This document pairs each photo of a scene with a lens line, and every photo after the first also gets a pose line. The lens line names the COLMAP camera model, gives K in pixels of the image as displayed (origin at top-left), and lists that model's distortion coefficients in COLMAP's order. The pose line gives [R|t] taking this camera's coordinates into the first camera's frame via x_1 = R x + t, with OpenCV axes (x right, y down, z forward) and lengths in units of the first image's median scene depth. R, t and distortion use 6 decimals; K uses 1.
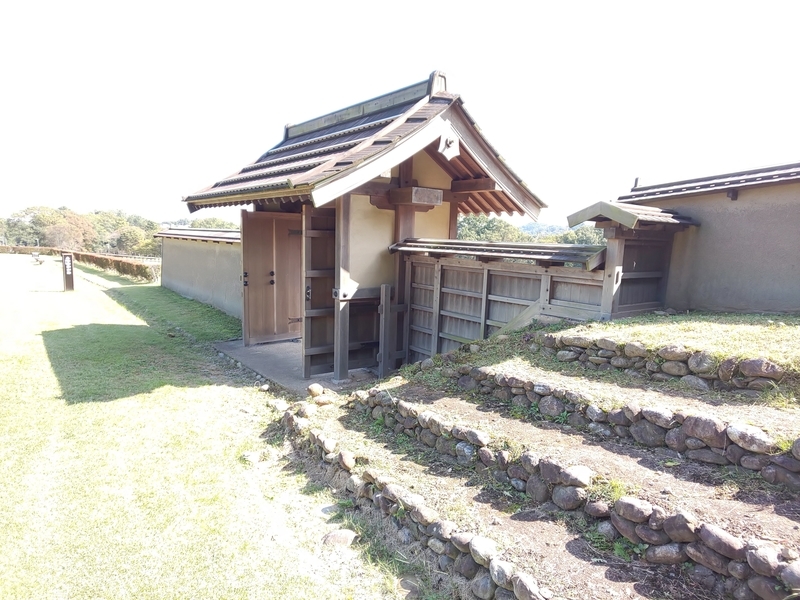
lens RADIAL K [[507.3, 0, 399.9], [0, 507.3, 302.6], [0, 0, 1]] dist [0.005384, -0.004500]
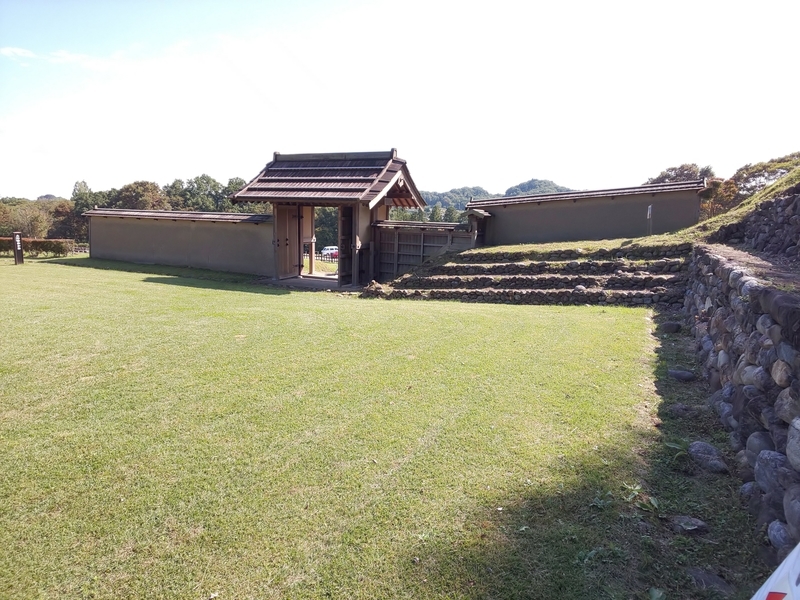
lens RADIAL K [[507.3, 0, 398.5], [0, 507.3, 298.6], [0, 0, 1]] dist [0.005384, -0.004500]
pose [[0.886005, -0.081823, 0.456399, -0.949752], [0.059392, 0.996225, 0.063306, 0.077751], [-0.459857, -0.028983, 0.887520, -1.012808]]
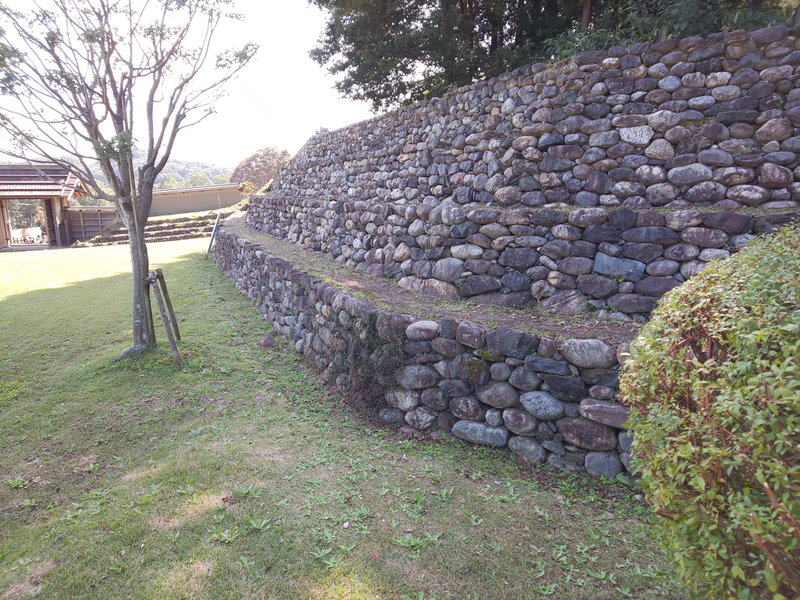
lens RADIAL K [[507.3, 0, 398.0], [0, 507.3, 301.5], [0, 0, 1]] dist [0.005384, -0.004500]
pose [[0.365617, -0.227189, 0.902612, -2.690542], [0.125544, 0.972928, 0.194034, 0.134950], [-0.922259, 0.042375, 0.384242, -2.708555]]
